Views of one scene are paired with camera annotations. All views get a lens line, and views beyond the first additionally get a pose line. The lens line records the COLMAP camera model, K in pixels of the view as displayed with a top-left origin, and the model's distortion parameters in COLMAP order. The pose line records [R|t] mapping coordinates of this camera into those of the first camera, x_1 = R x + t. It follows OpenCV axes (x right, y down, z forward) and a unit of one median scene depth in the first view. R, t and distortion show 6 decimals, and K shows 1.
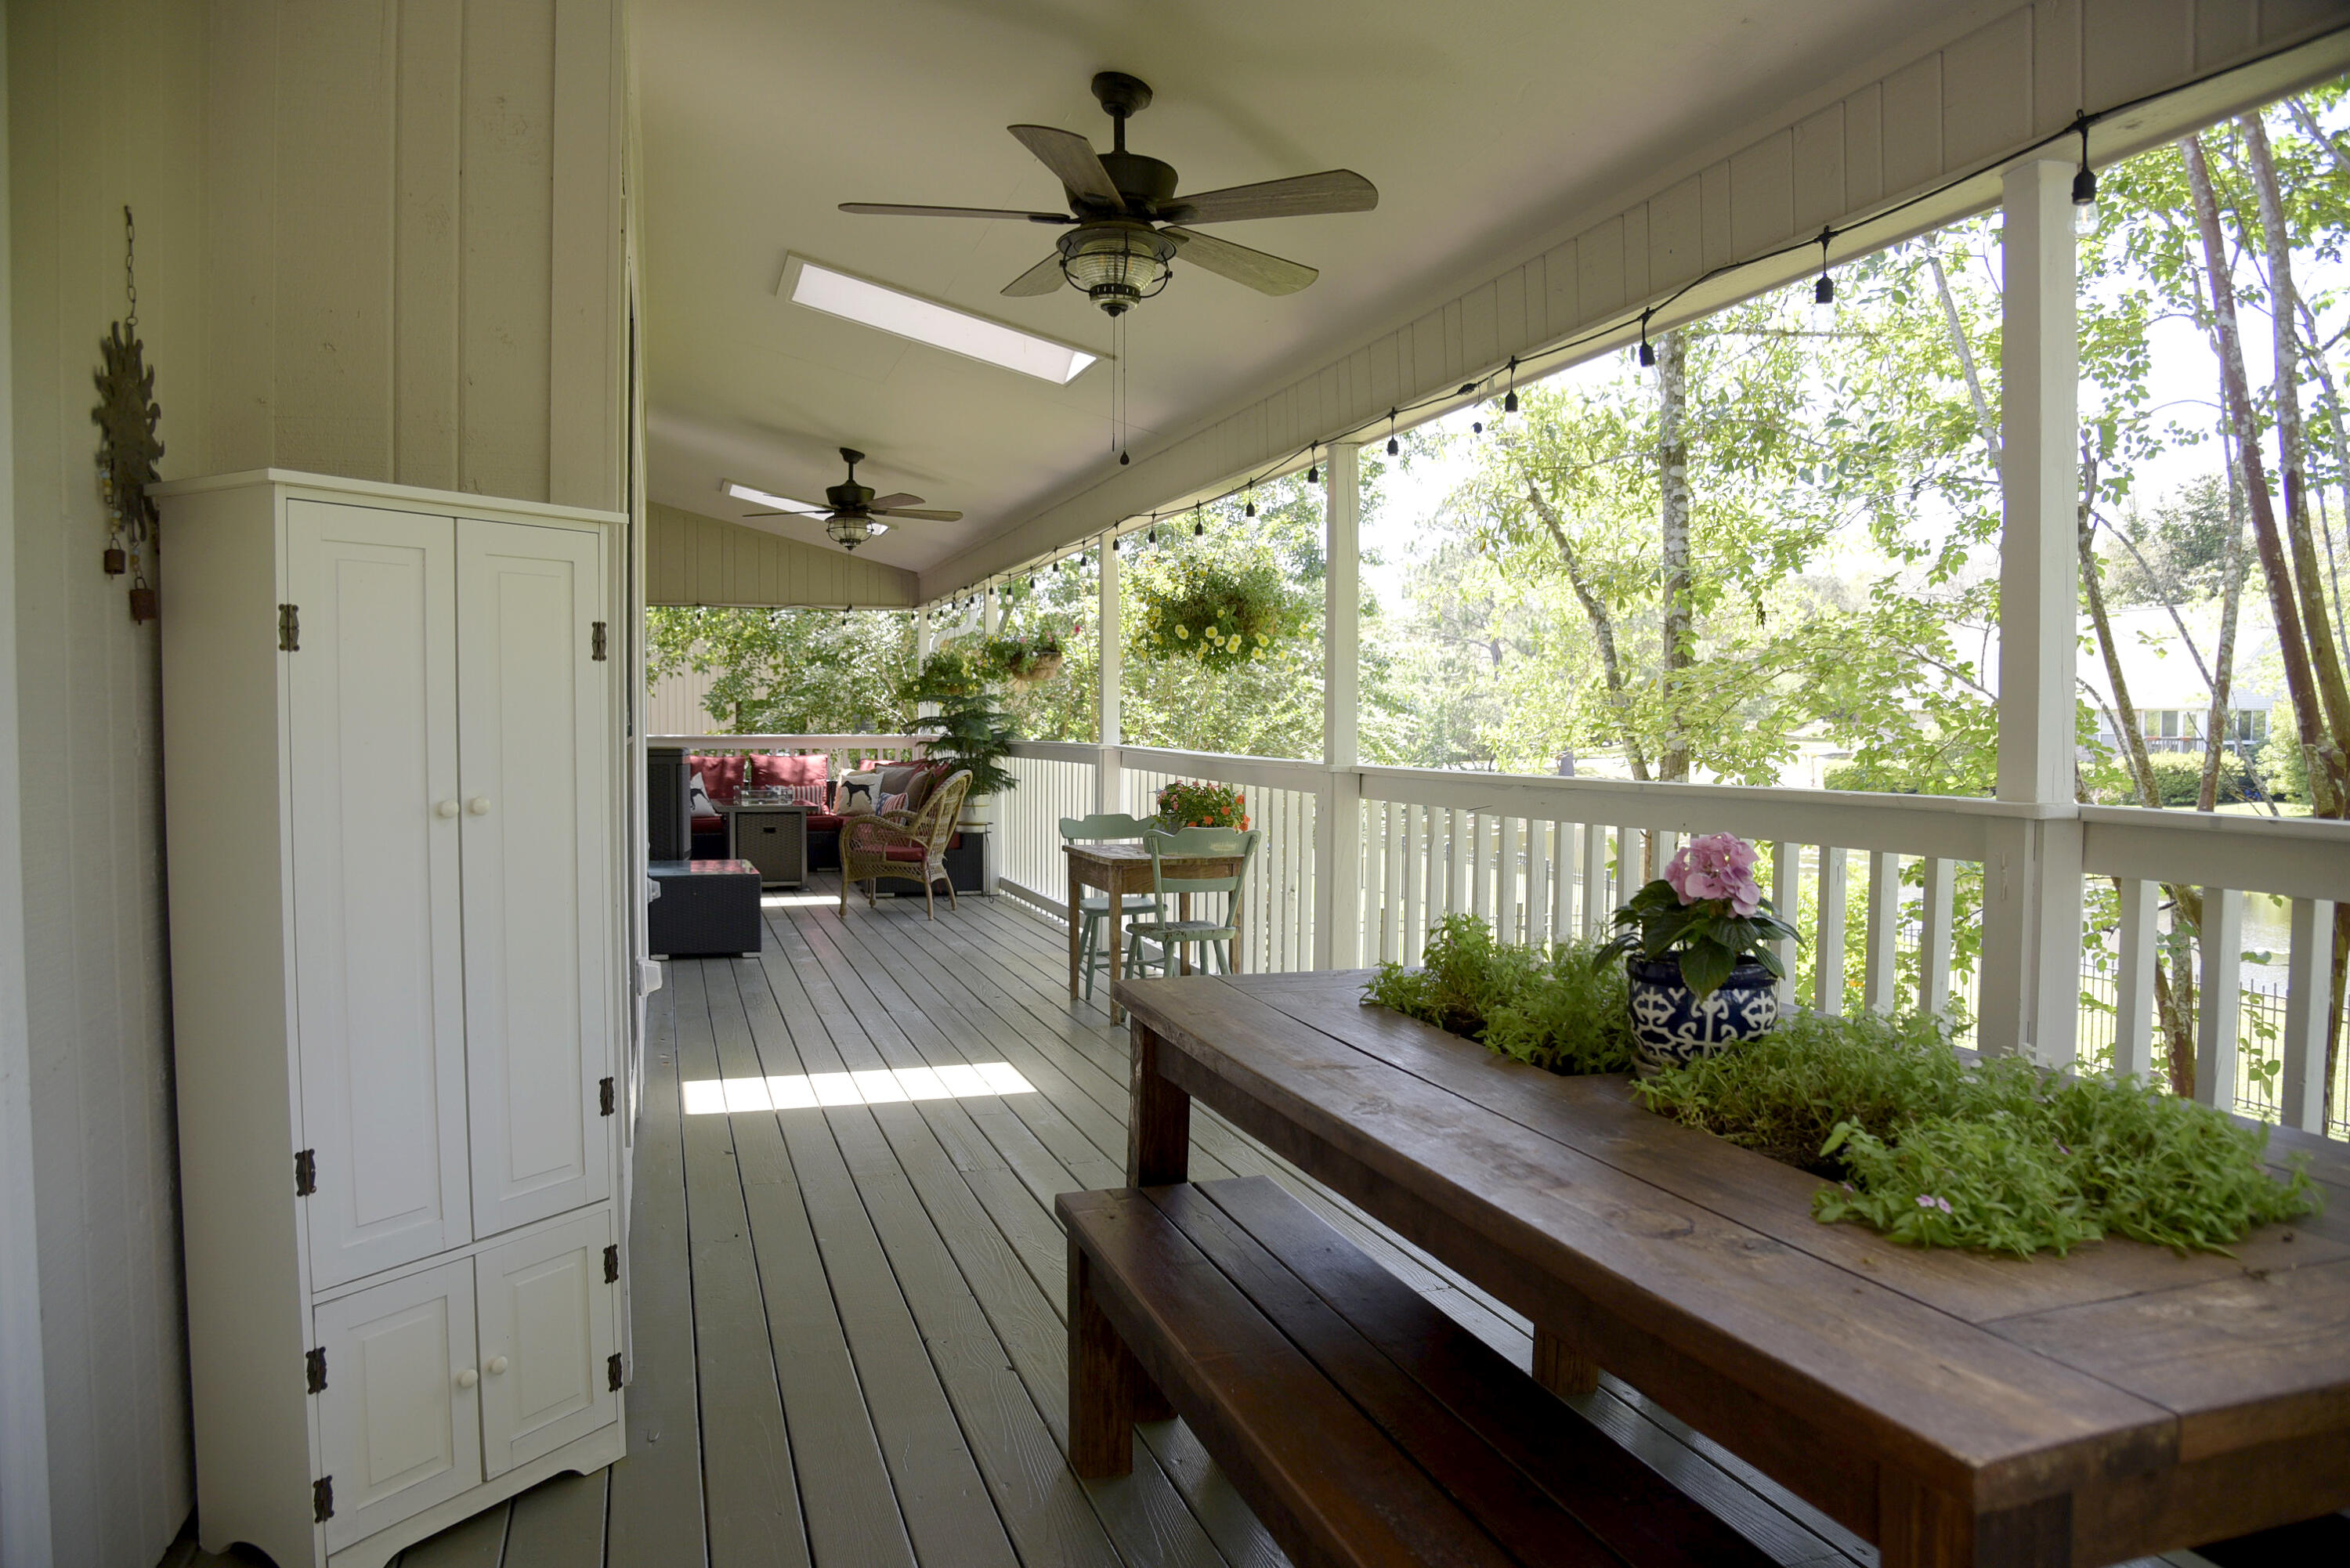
lens RADIAL K [[1665.7, 0, 1175.0], [0, 1665.7, 784.0], [0, 0, 1]] dist [-0.062999, 0.009728]
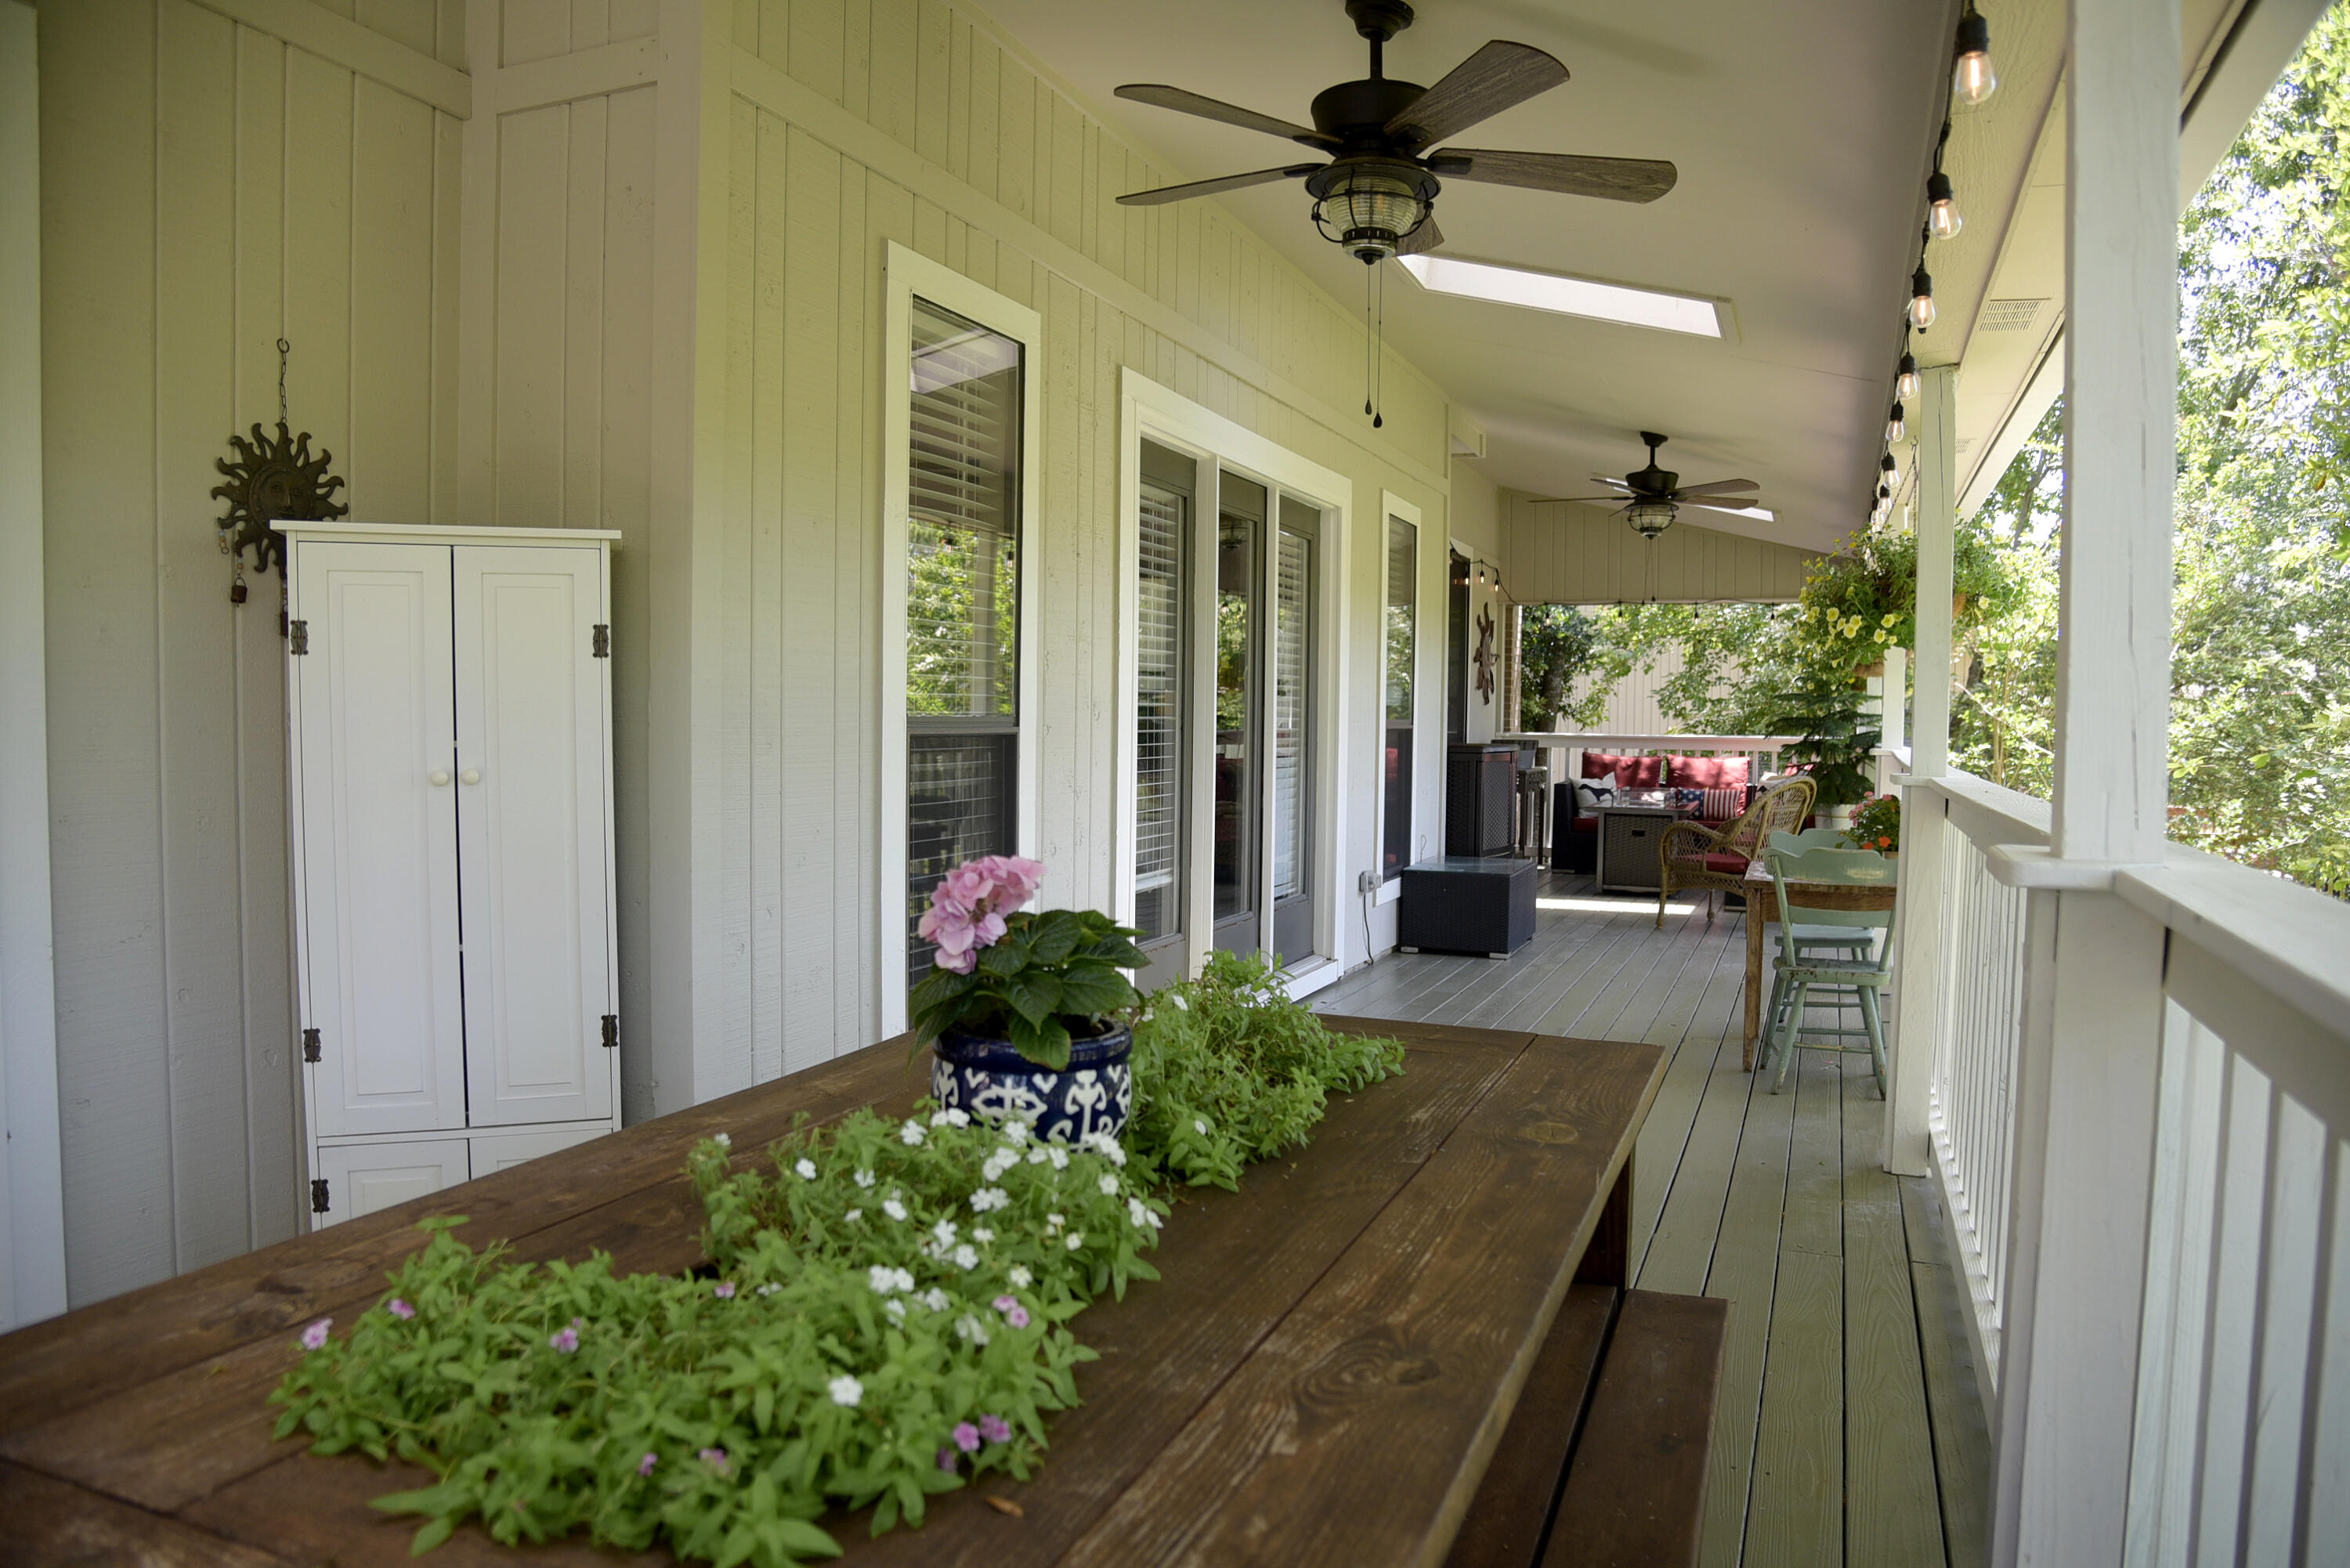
lens RADIAL K [[1635.9, 0, 1172.2], [0, 1635.9, 806.0], [0, 0, 1]] dist [-0.060781, -0.000324]
pose [[0.741424, 0.042141, -0.669712, 0.232181], [-0.033387, 0.999107, 0.025906, -0.004202], [0.670205, 0.003152, 0.742169, 0.133636]]
